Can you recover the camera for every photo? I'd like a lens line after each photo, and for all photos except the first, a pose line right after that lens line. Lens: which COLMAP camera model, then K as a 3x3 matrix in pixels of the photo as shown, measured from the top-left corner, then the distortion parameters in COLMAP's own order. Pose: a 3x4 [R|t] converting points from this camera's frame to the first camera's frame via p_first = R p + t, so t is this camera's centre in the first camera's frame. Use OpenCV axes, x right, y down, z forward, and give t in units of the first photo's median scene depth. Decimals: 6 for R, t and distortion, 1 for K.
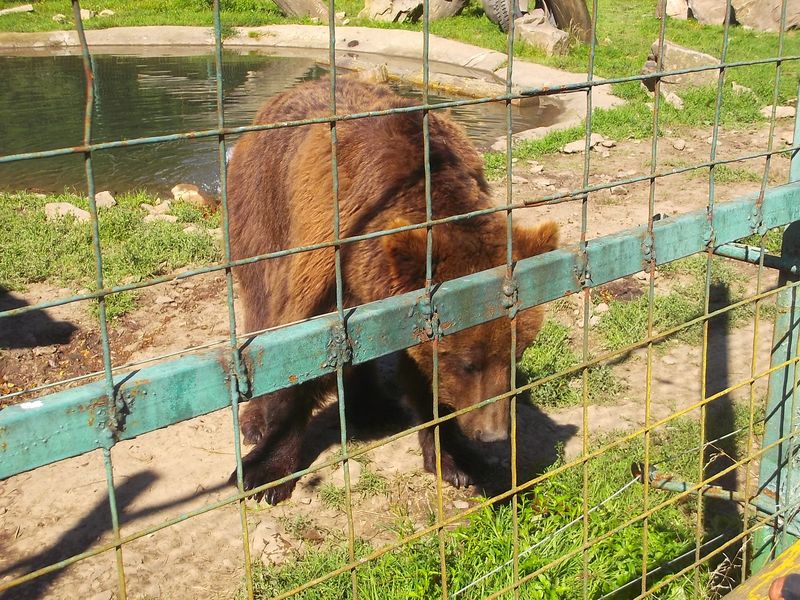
lens RADIAL K [[1132.0, 0, 400.3], [0, 1132.0, 311.1], [0, 0, 1]] dist [-0.037441, 0.182406]
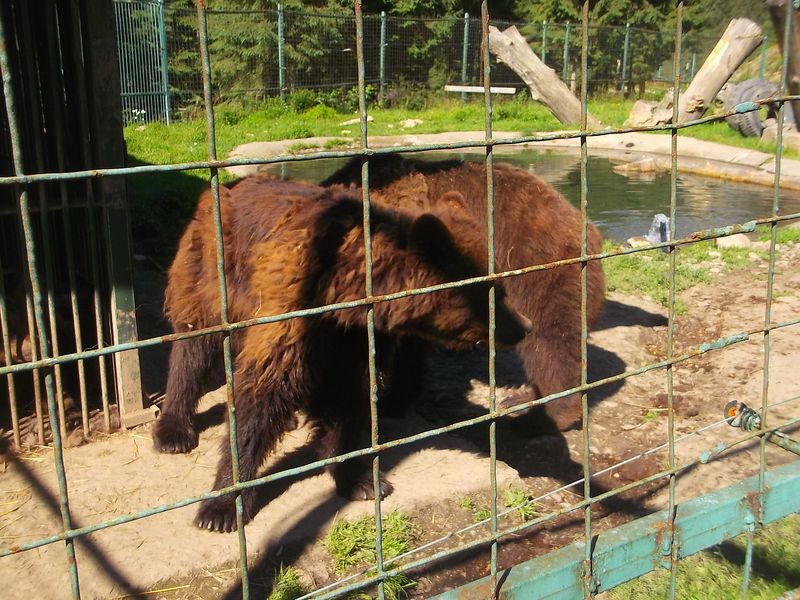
lens RADIAL K [[933.6, 0, 400.0], [0, 933.6, 300.0], [0, 0, 1]] dist [-0.046544, 0.210672]
pose [[0.987385, 0.029624, -0.155542, -0.441259], [-0.040322, 0.996999, -0.066081, 0.089755], [0.153118, 0.071519, 0.985617, -0.341296]]
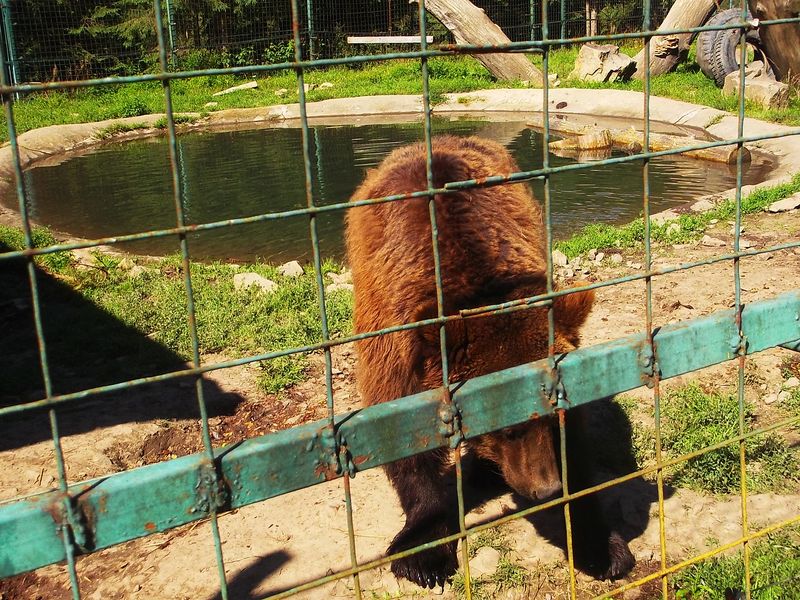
lens RADIAL K [[1130.7, 0, 399.3], [0, 1130.7, 311.8], [0, 0, 1]] dist [-0.045891, 0.237473]
pose [[0.979922, -0.006058, -0.199288, 0.050500], [-0.004342, 0.998653, -0.051710, -0.011572], [0.199333, 0.051537, 0.978576, 0.034564]]
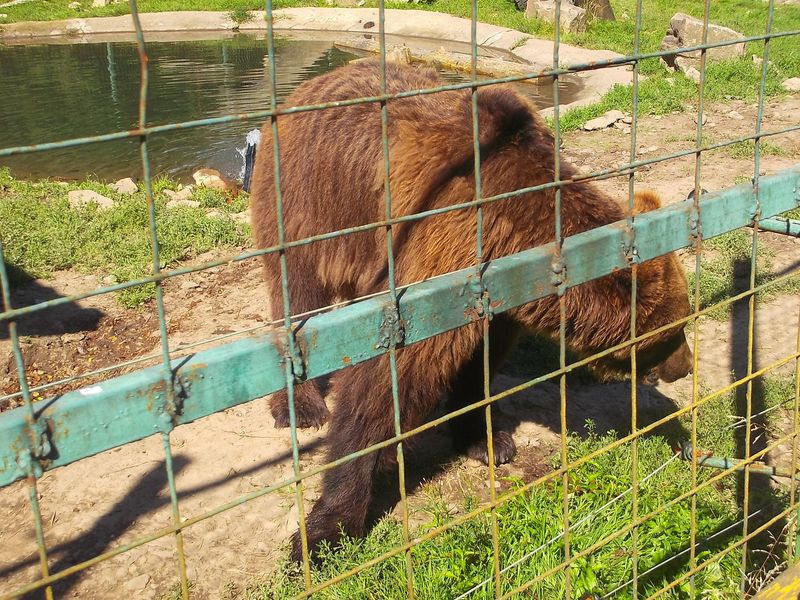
lens RADIAL K [[1130.7, 0, 399.3], [0, 1130.7, 311.8], [0, 0, 1]] dist [-0.045891, 0.237473]
pose [[0.999687, -0.017644, -0.017734, -0.005705], [0.017942, 0.999697, 0.016828, 0.000225], [0.017432, -0.017141, 0.999701, 0.001342]]
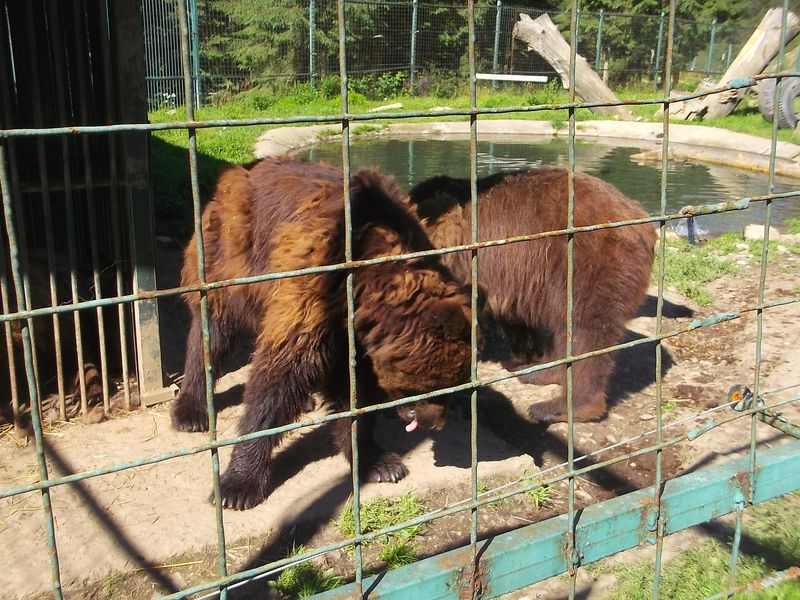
lens RADIAL K [[933.6, 0, 400.0], [0, 933.6, 300.0], [0, 0, 1]] dist [-0.046544, 0.210672]
pose [[0.981652, 0.050854, -0.183777, -0.433938], [-0.061362, 0.996763, -0.051946, 0.092791], [0.180541, 0.062270, 0.981594, -0.341105]]
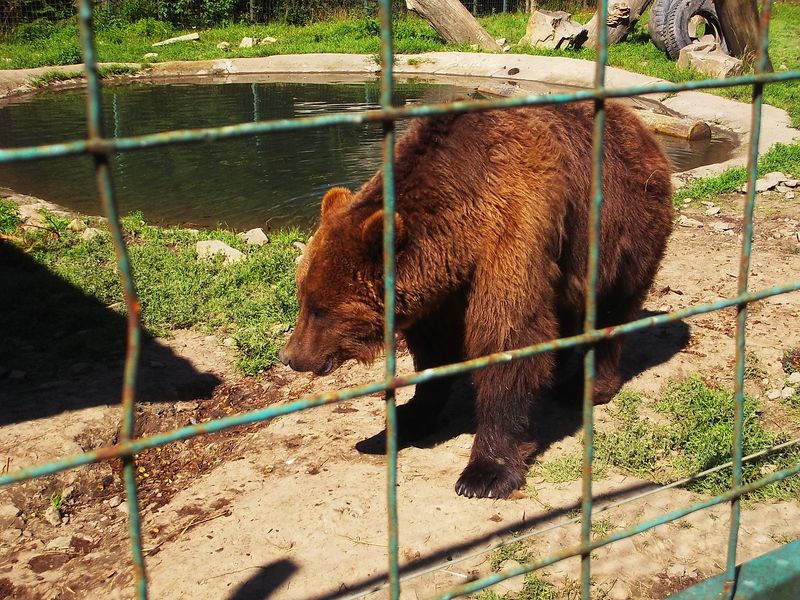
lens RADIAL K [[1130.7, 0, 399.3], [0, 1130.7, 311.8], [0, 0, 1]] dist [-0.045891, 0.237473]
pose [[0.990784, 0.027932, -0.132540, -0.014727], [-0.030466, 0.999389, -0.017123, -0.030989], [0.131980, 0.021003, 0.991030, 0.081736]]
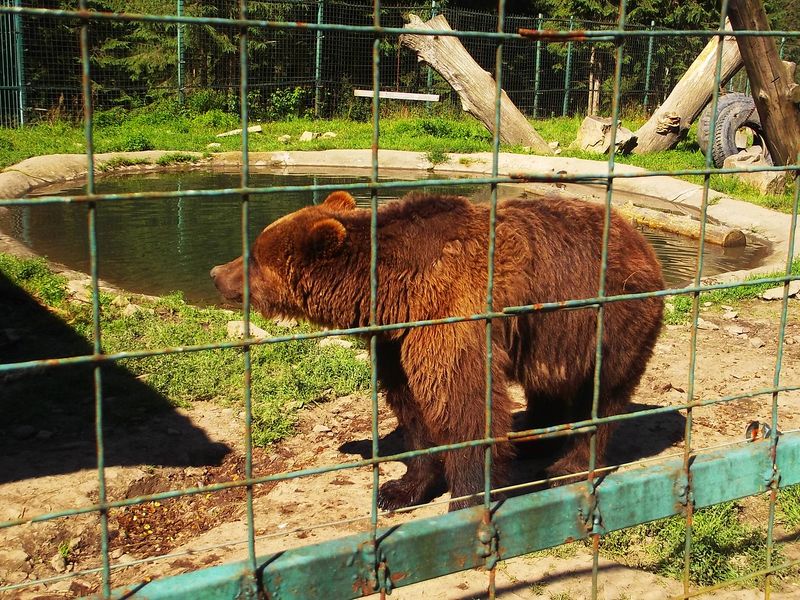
lens RADIAL K [[1130.7, 0, 399.3], [0, 1130.7, 311.8], [0, 0, 1]] dist [-0.045891, 0.237473]
pose [[0.980477, 0.061153, -0.186883, 0.039548], [-0.080409, 0.992006, -0.097252, -0.021604], [0.179442, 0.110380, 0.977557, 0.031012]]
